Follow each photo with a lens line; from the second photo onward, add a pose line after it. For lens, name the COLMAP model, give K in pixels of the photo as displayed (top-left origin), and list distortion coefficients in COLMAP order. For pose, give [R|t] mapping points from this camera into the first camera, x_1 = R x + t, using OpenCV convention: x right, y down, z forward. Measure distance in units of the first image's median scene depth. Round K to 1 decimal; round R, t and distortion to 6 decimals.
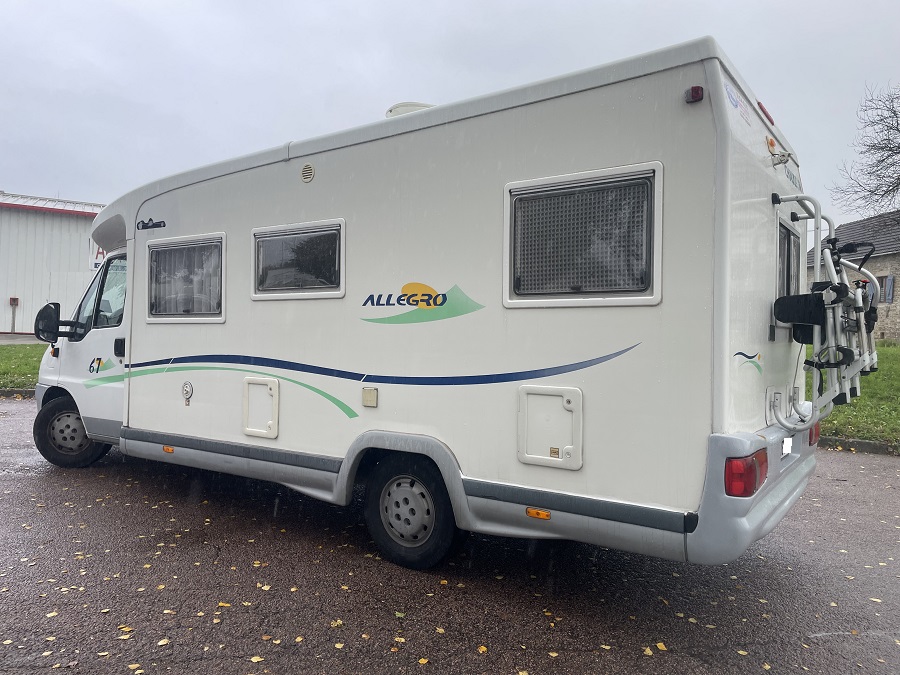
lens RADIAL K [[673.6, 0, 450.0], [0, 673.6, 337.5], [0, 0, 1]] dist [0.108670, -0.157053]
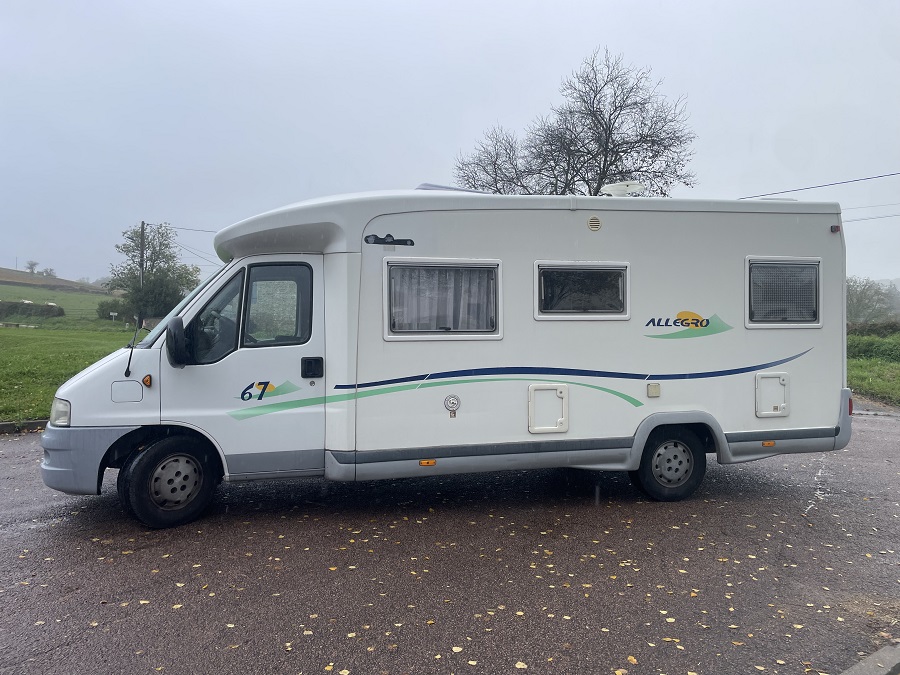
lens RADIAL K [[673.6, 0, 450.0], [0, 673.6, 337.5], [0, 0, 1]] dist [0.108670, -0.157053]
pose [[0.638598, -0.025527, 0.769117, -1.451736], [0.013707, 0.999668, 0.021798, -0.058533], [-0.769419, -0.003378, 0.638736, 0.400362]]
